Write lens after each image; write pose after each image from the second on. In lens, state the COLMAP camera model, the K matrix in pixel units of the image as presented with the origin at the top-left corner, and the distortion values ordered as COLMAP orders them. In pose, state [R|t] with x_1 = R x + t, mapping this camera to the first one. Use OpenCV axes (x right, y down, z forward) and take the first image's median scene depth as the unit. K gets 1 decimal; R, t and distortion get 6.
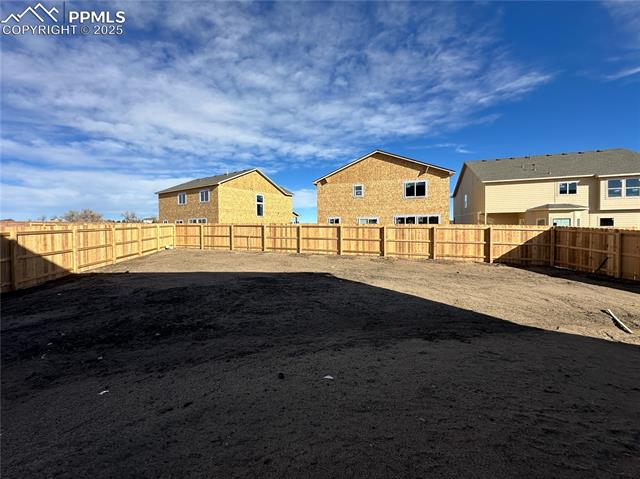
lens RADIAL K [[273.2, 0, 320.0], [0, 273.2, 239.5], [0, 0, 1]] dist [0.000390, -0.000178]
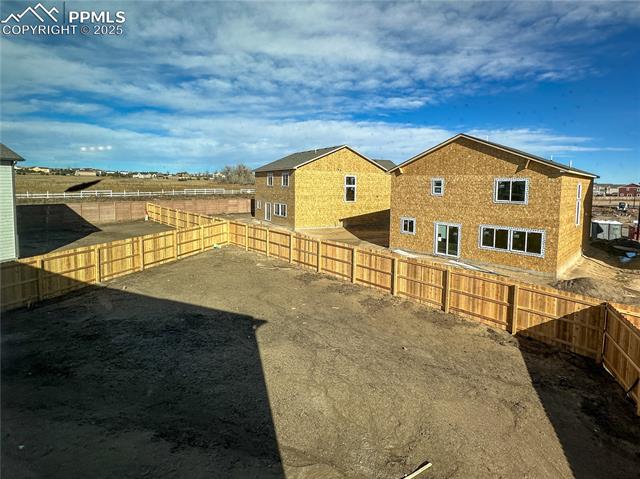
lens RADIAL K [[343.0, 0, 320.0], [0, 343.0, 239.5], [0, 0, 1]] dist [-0.003845, -0.000084]
pose [[0.908425, 0.083686, -0.409586, 0.394345], [-0.052817, 0.994883, 0.086130, -0.158467], [0.414698, -0.056609, 0.908197, 0.006142]]
